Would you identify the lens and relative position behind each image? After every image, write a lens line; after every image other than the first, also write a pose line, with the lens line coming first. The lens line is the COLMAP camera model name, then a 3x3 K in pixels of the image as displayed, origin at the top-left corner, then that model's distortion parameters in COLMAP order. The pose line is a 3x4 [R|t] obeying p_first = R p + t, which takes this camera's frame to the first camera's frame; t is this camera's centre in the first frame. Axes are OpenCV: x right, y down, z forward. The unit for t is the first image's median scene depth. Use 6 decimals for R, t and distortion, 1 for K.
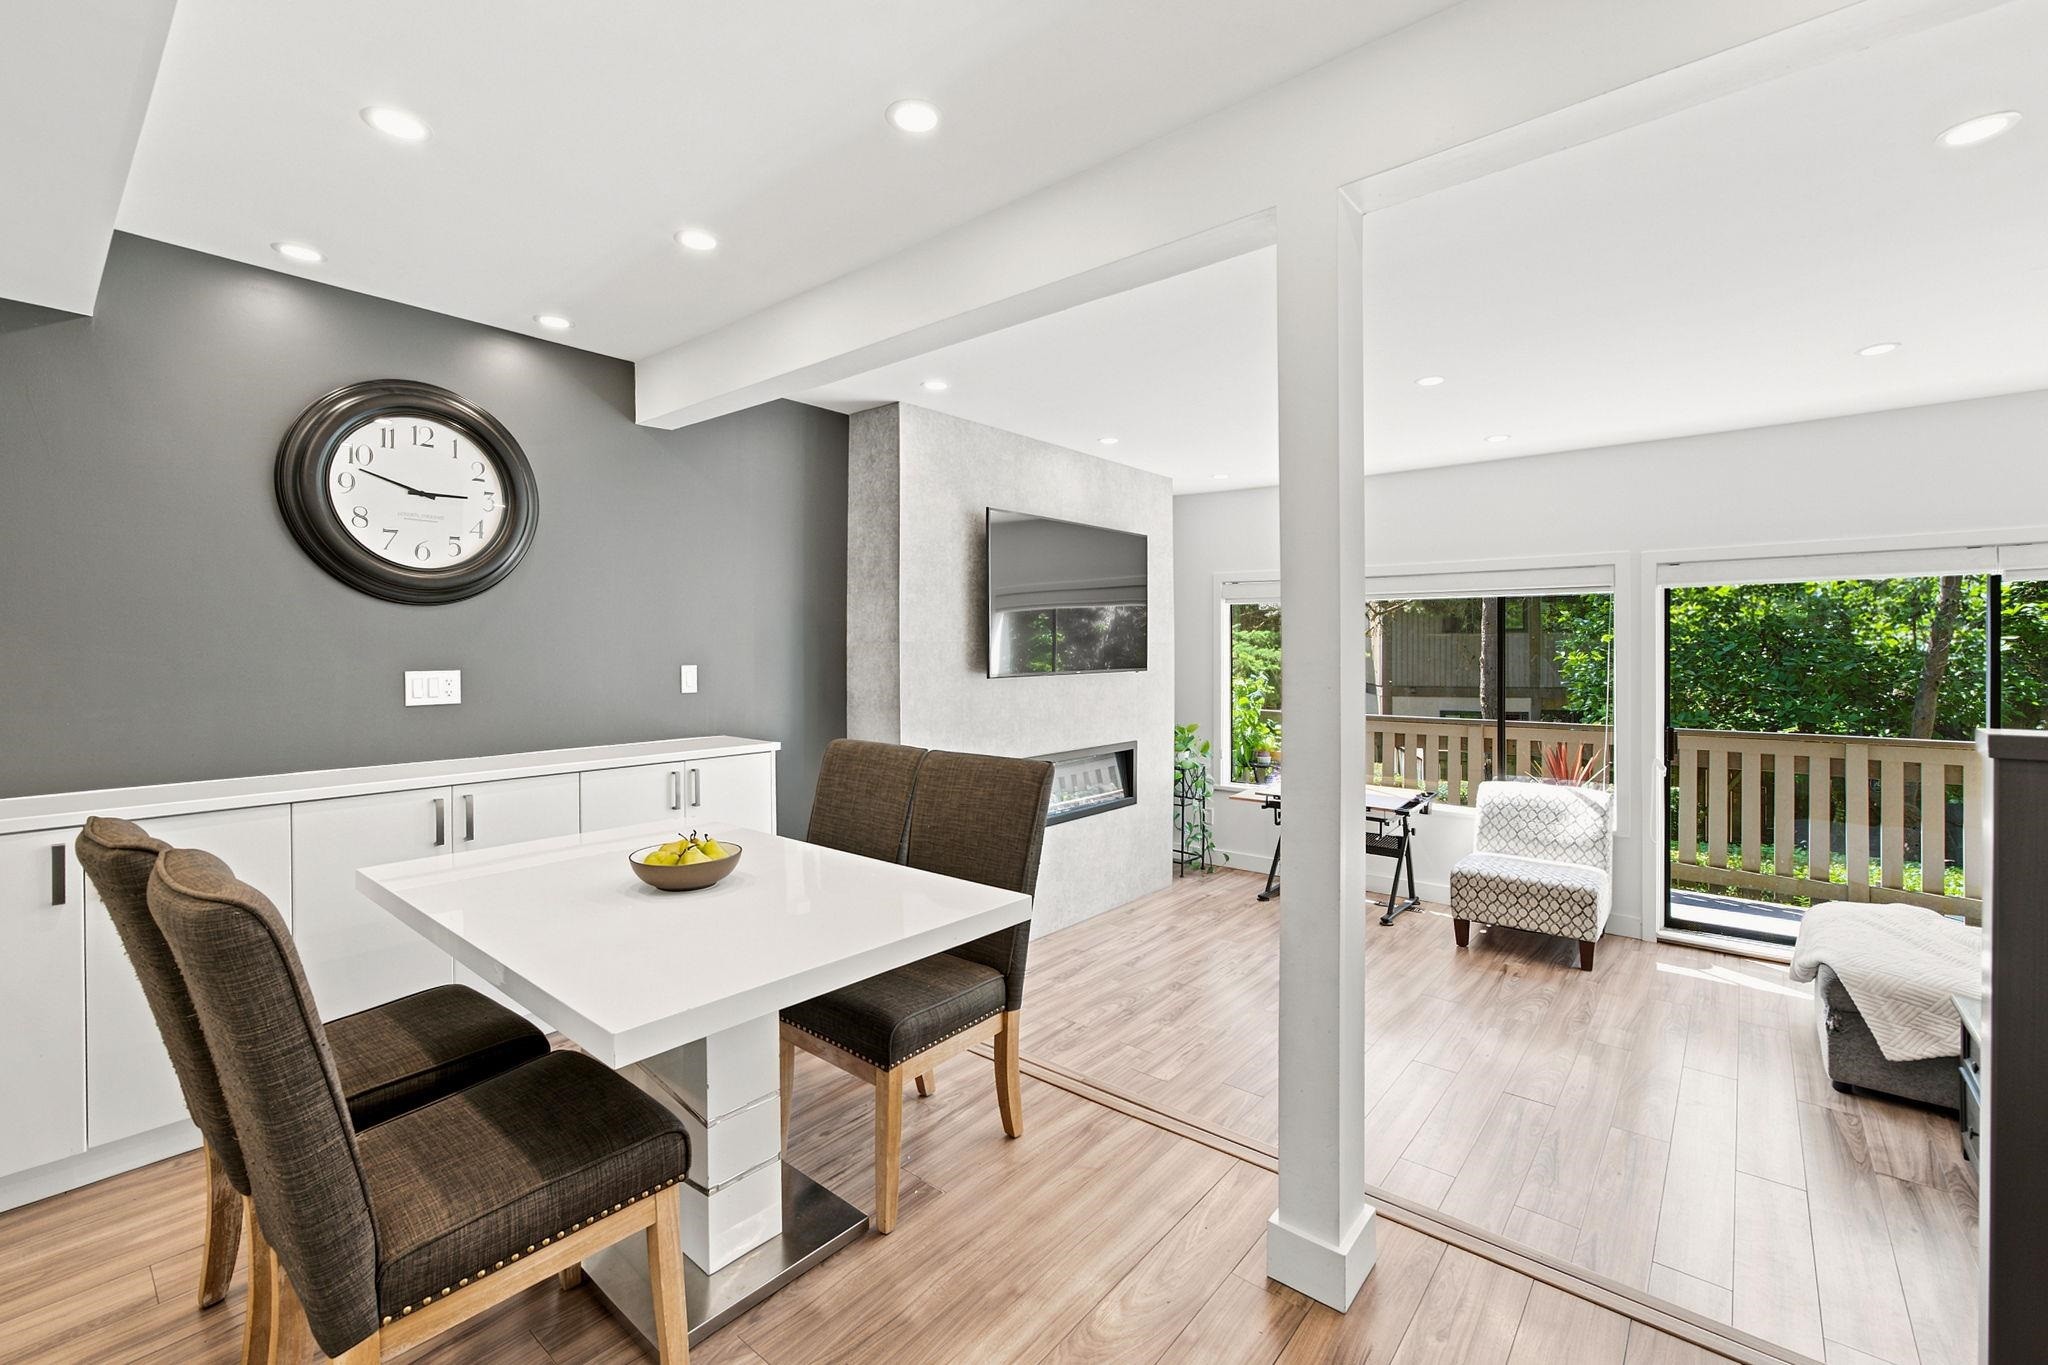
lens RADIAL K [[857.4, 0, 994.6], [0, 857.4, 675.0], [0, 0, 1]] dist [-0.028411, 0.001288]
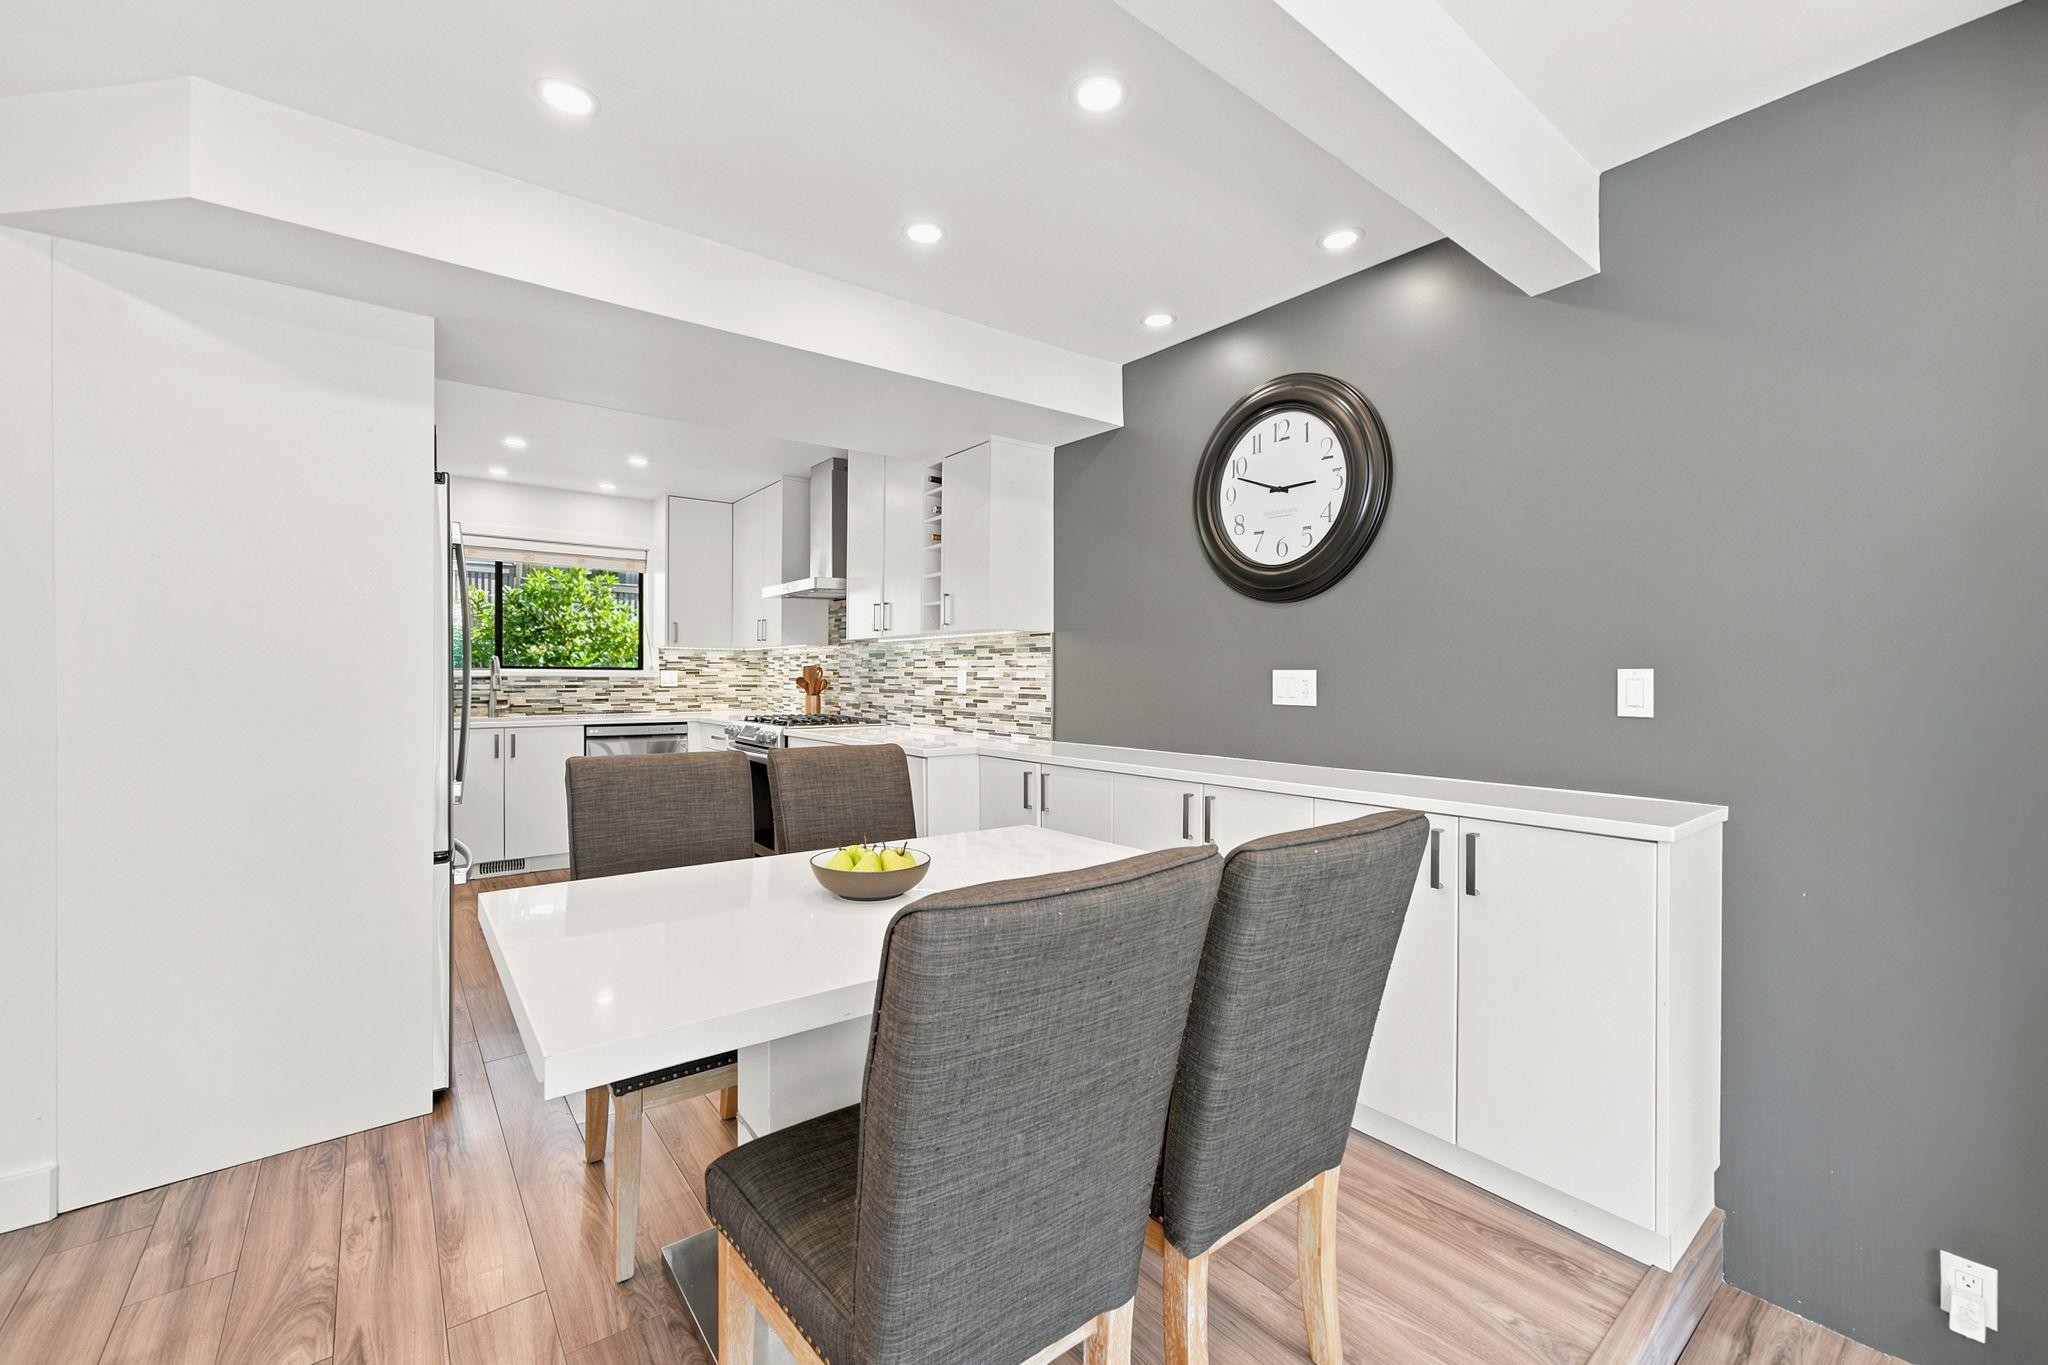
lens RADIAL K [[857.4, 0, 1052.5], [0, 857.4, 629.1], [0, 0, 1]] dist [-0.028411, 0.001288]
pose [[-0.136329, -0.040025, -0.989855, 0.216665], [-0.028130, 0.998937, -0.036518, -0.005449], [0.990264, 0.022866, -0.137310, 0.566825]]
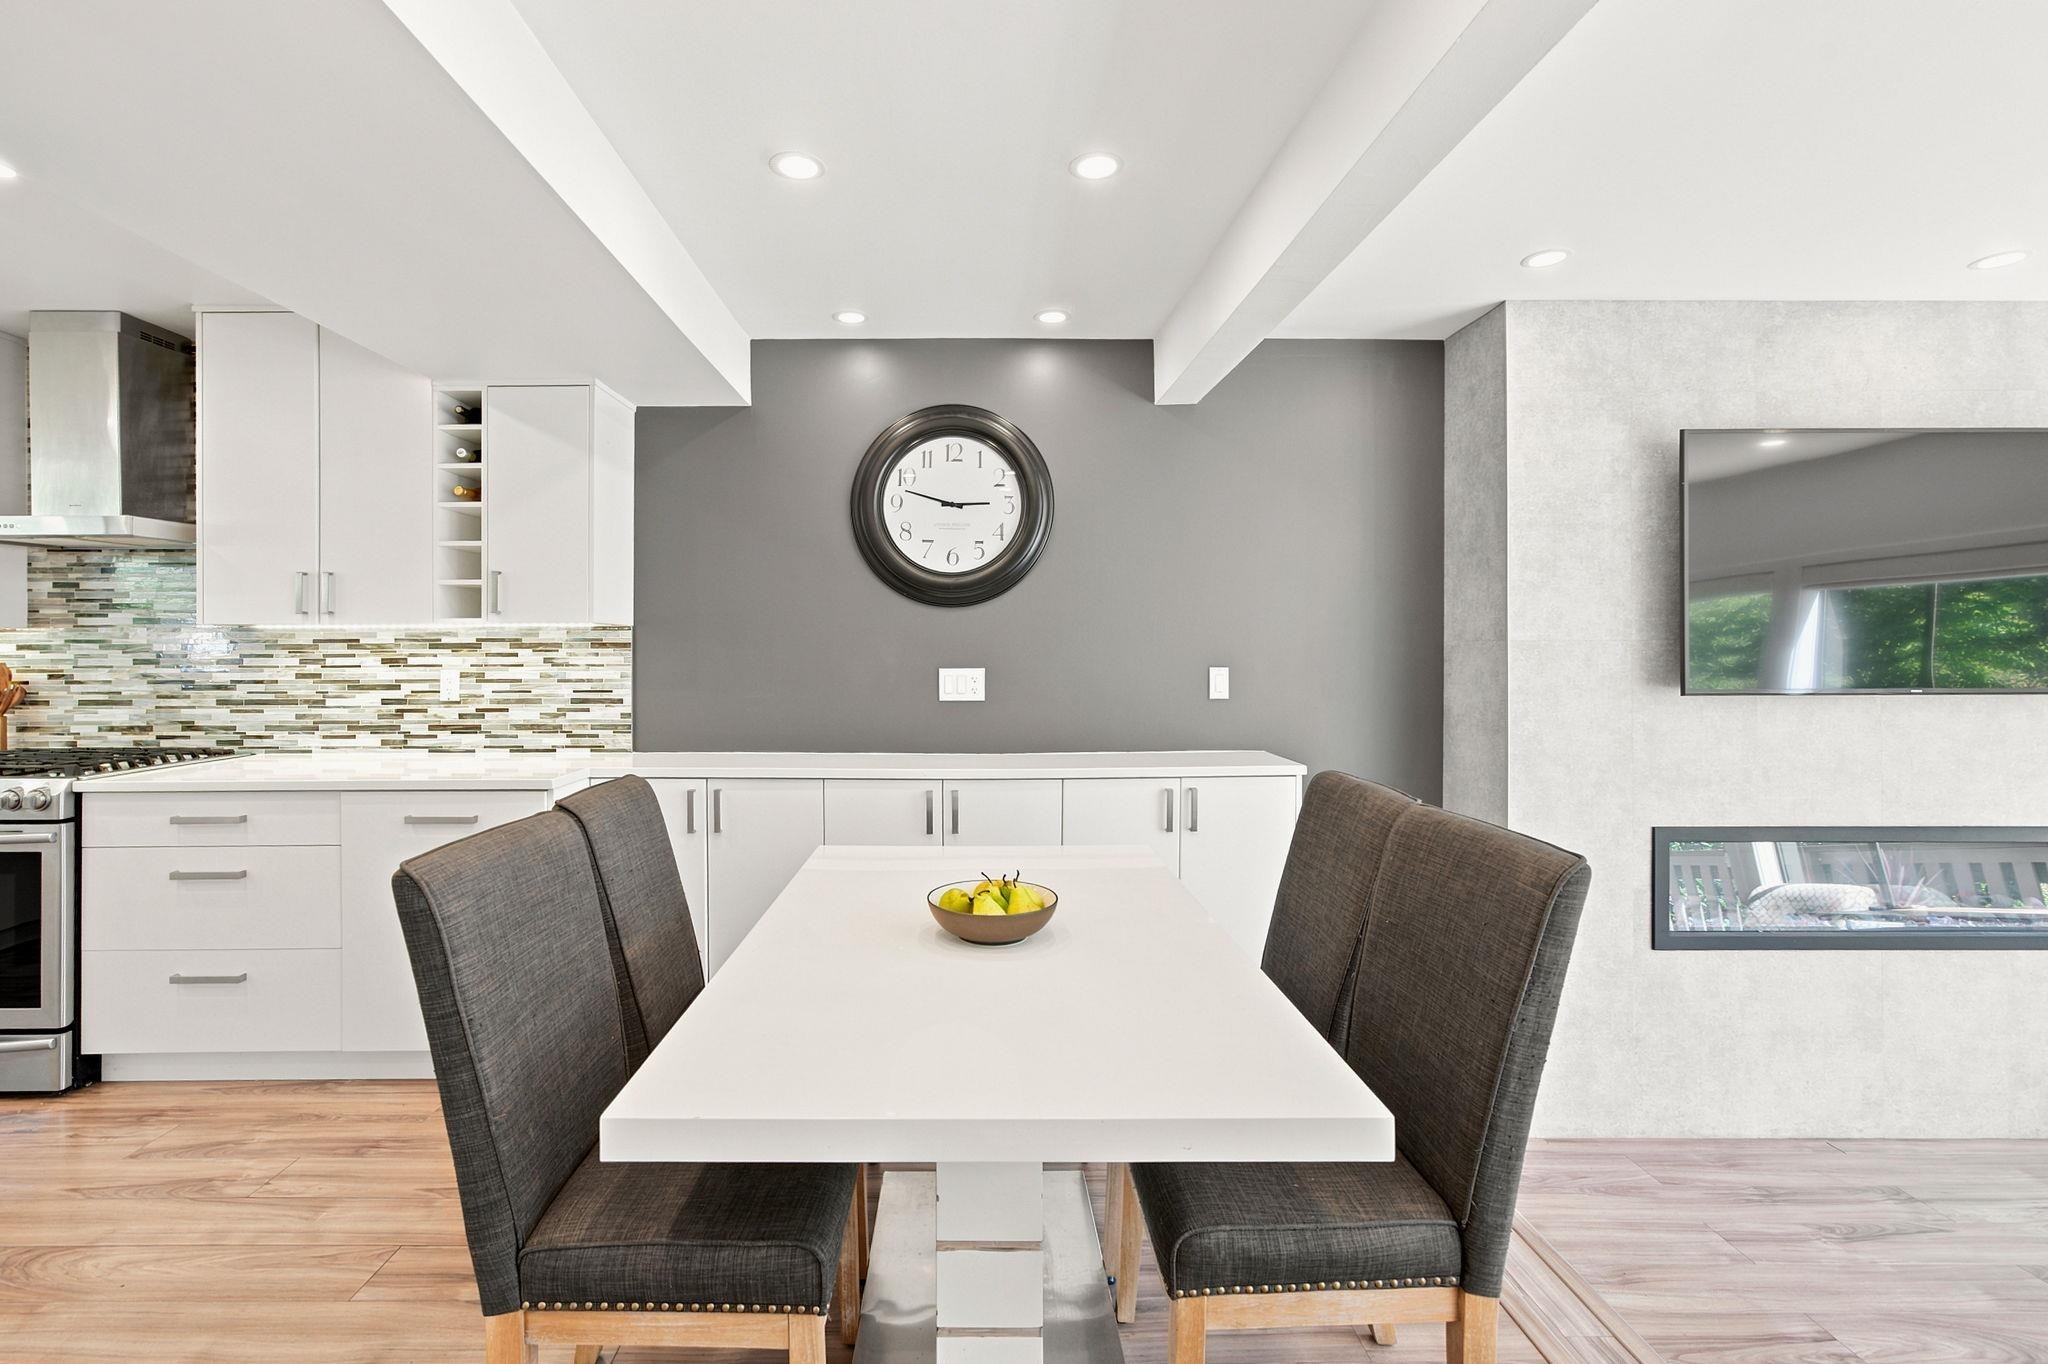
lens RADIAL K [[868.6, 0, 962.4], [0, 868.6, 650.2], [0, 0, 1]] dist [-0.009606, 0.004594]
pose [[0.674369, 0.006360, -0.738367, 0.101414], [-0.024015, 0.999623, -0.013324, -0.008937], [0.738004, 0.026717, 0.674267, 0.167033]]
